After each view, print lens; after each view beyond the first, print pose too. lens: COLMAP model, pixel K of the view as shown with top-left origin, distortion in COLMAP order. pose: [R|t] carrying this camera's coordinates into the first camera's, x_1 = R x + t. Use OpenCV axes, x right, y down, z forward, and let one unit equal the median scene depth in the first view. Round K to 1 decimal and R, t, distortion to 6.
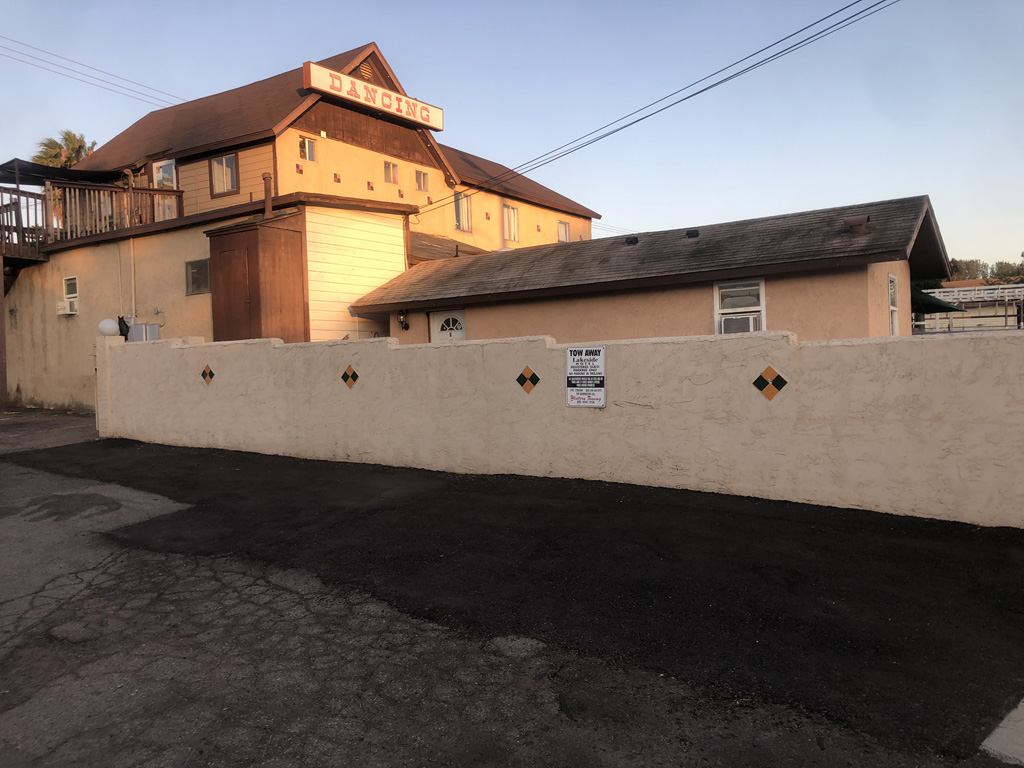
lens RADIAL K [[823.0, 0, 512.0], [0, 823.0, 384.0], [0, 0, 1]] dist [0.019752, -0.005560]
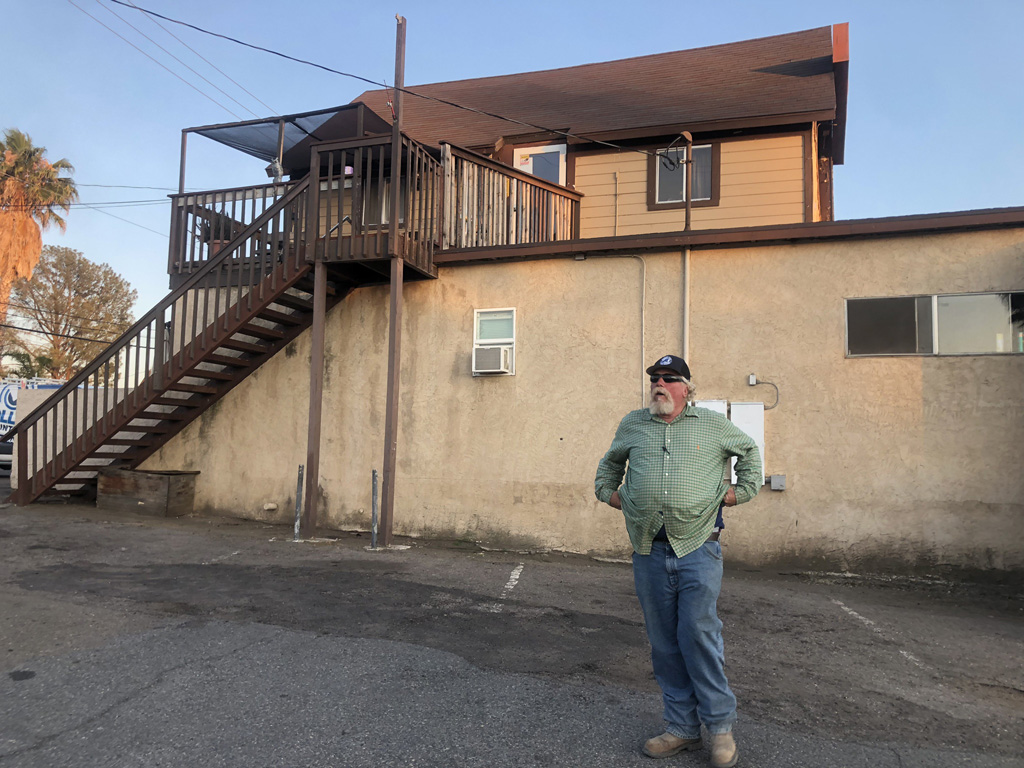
lens RADIAL K [[823.0, 0, 512.0], [0, 823.0, 384.0], [0, 0, 1]] dist [0.019752, -0.005560]
pose [[0.971740, 0.074319, 0.224047, -0.624594], [-0.049230, 0.992080, -0.115561, -0.010856], [-0.230861, 0.101266, 0.967703, 0.434338]]
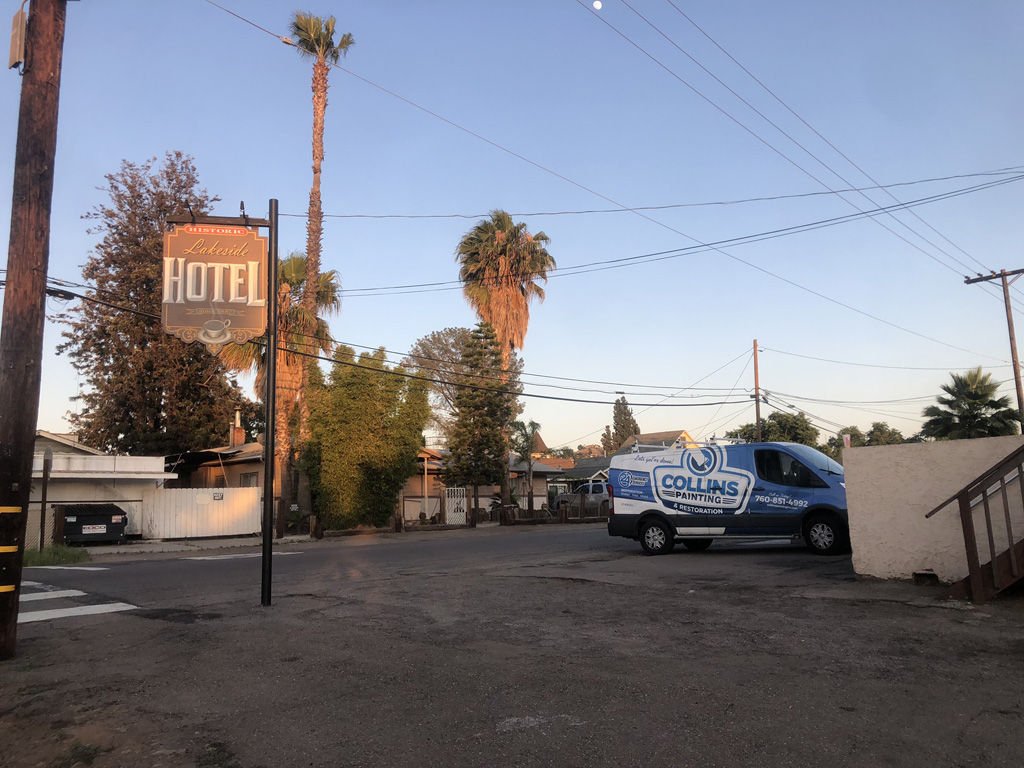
lens RADIAL K [[823.0, 0, 512.0], [0, 823.0, 384.0], [0, 0, 1]] dist [0.019752, -0.005560]
pose [[0.988151, -0.016416, -0.152607, -1.394170], [-0.009123, 0.986225, -0.165156, -0.018897], [0.153216, 0.164591, 0.974389, 0.794842]]
